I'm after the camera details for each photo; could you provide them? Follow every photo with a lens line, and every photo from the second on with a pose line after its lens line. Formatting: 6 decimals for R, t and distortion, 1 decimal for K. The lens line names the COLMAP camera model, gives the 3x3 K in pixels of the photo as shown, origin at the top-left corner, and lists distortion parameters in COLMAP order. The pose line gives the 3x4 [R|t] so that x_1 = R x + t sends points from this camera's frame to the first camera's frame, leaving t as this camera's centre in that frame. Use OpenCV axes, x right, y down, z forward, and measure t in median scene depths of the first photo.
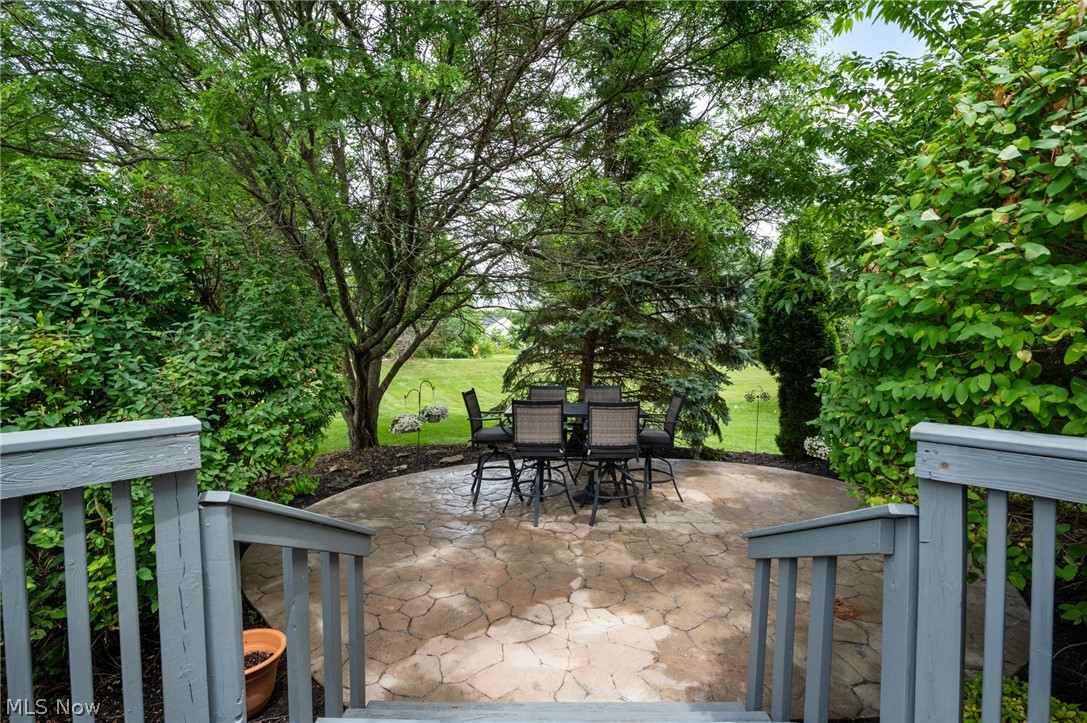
lens RADIAL K [[472.1, 0, 543.5], [0, 472.1, 361.5], [0, 0, 1]] dist [0.000161, 0.000012]
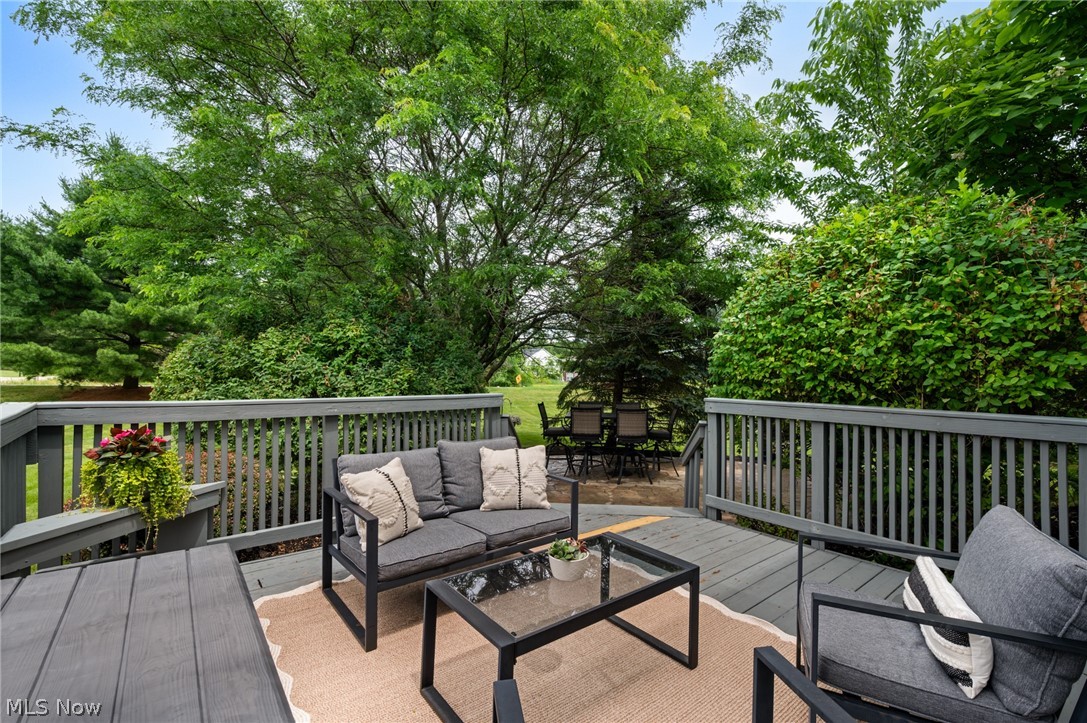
lens RADIAL K [[472.1, 0, 543.5], [0, 472.1, 361.5], [0, 0, 1]] dist [0.000161, 0.000012]
pose [[0.996853, 0.006692, -0.078986, -0.023446], [-0.011750, 0.997897, -0.063742, 0.021844], [0.078393, 0.064469, 0.994836, -0.522528]]
